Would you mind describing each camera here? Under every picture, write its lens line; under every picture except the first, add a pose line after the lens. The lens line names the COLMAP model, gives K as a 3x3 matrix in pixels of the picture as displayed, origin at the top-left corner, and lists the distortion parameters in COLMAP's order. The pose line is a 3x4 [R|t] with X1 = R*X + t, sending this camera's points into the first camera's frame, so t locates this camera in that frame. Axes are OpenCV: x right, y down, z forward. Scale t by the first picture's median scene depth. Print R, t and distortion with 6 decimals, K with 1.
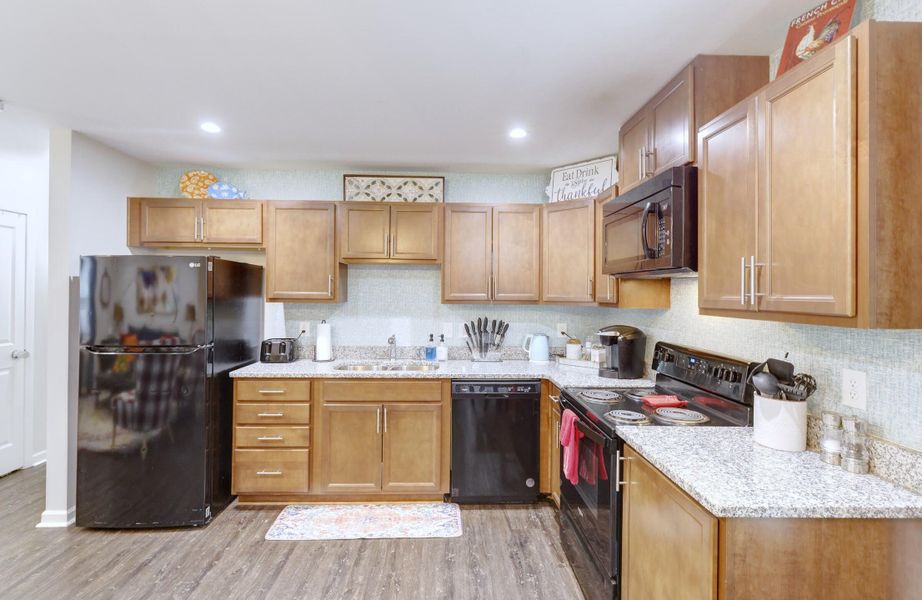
lens RADIAL K [[416.4, 0, 458.0], [0, 416.4, 289.8], [0, 0, 1]] dist [0.000994, -0.000351]
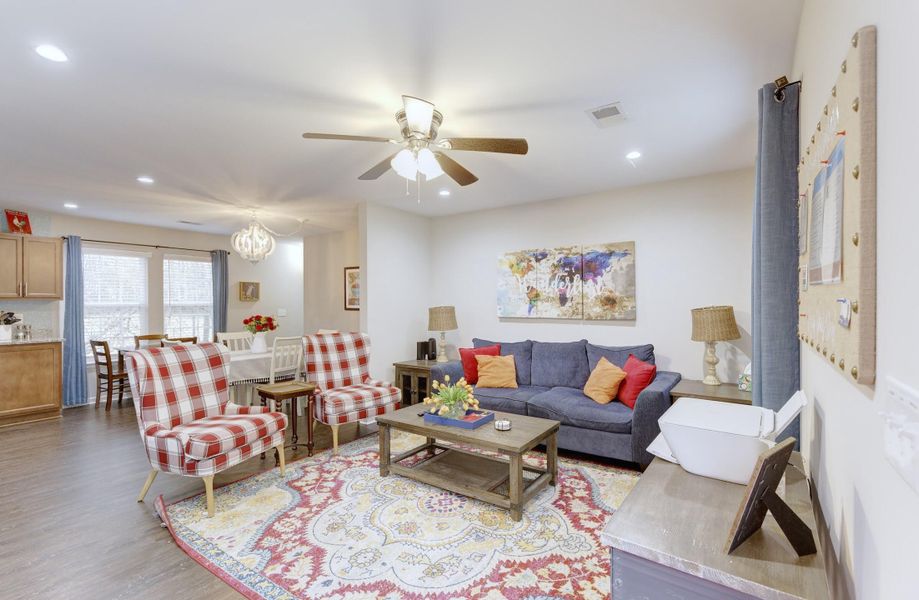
lens RADIAL K [[410.0, 0, 465.6], [0, 410.0, 307.1], [0, 0, 1]] dist [0.000823, -0.000143]
pose [[-0.809059, -0.012031, 0.587605, -1.942960], [-0.008558, 0.999926, 0.008691, 0.030460], [-0.587666, 0.002003, -0.809101, 0.714509]]
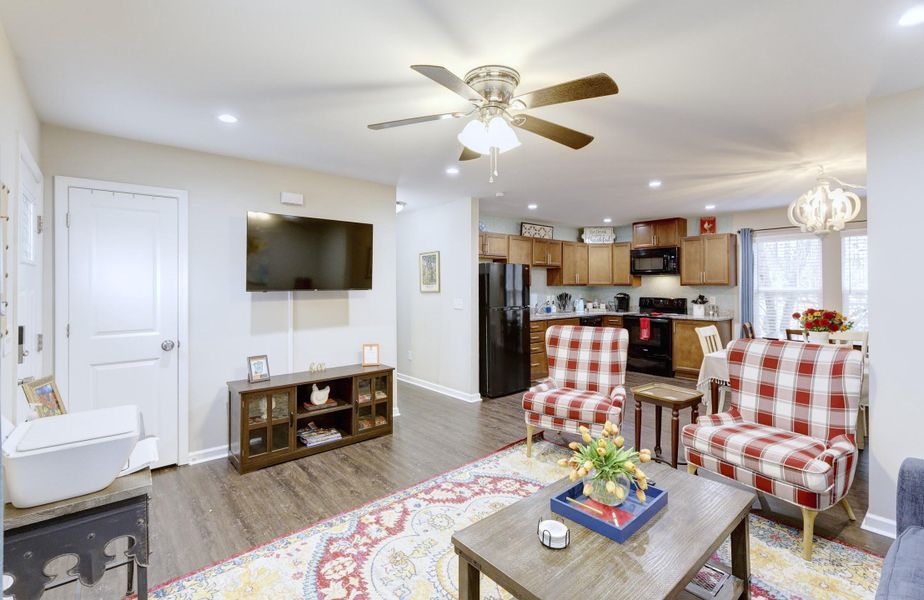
lens RADIAL K [[415.9, 0, 462.7], [0, 415.9, 278.8], [0, 0, 1]] dist [0.011509, -0.000039]
pose [[0.775823, -0.000806, 0.630950, -1.875169], [0.002551, 0.999995, -0.001860, -0.002632], [-0.630945, 0.003052, 0.775821, -0.394109]]
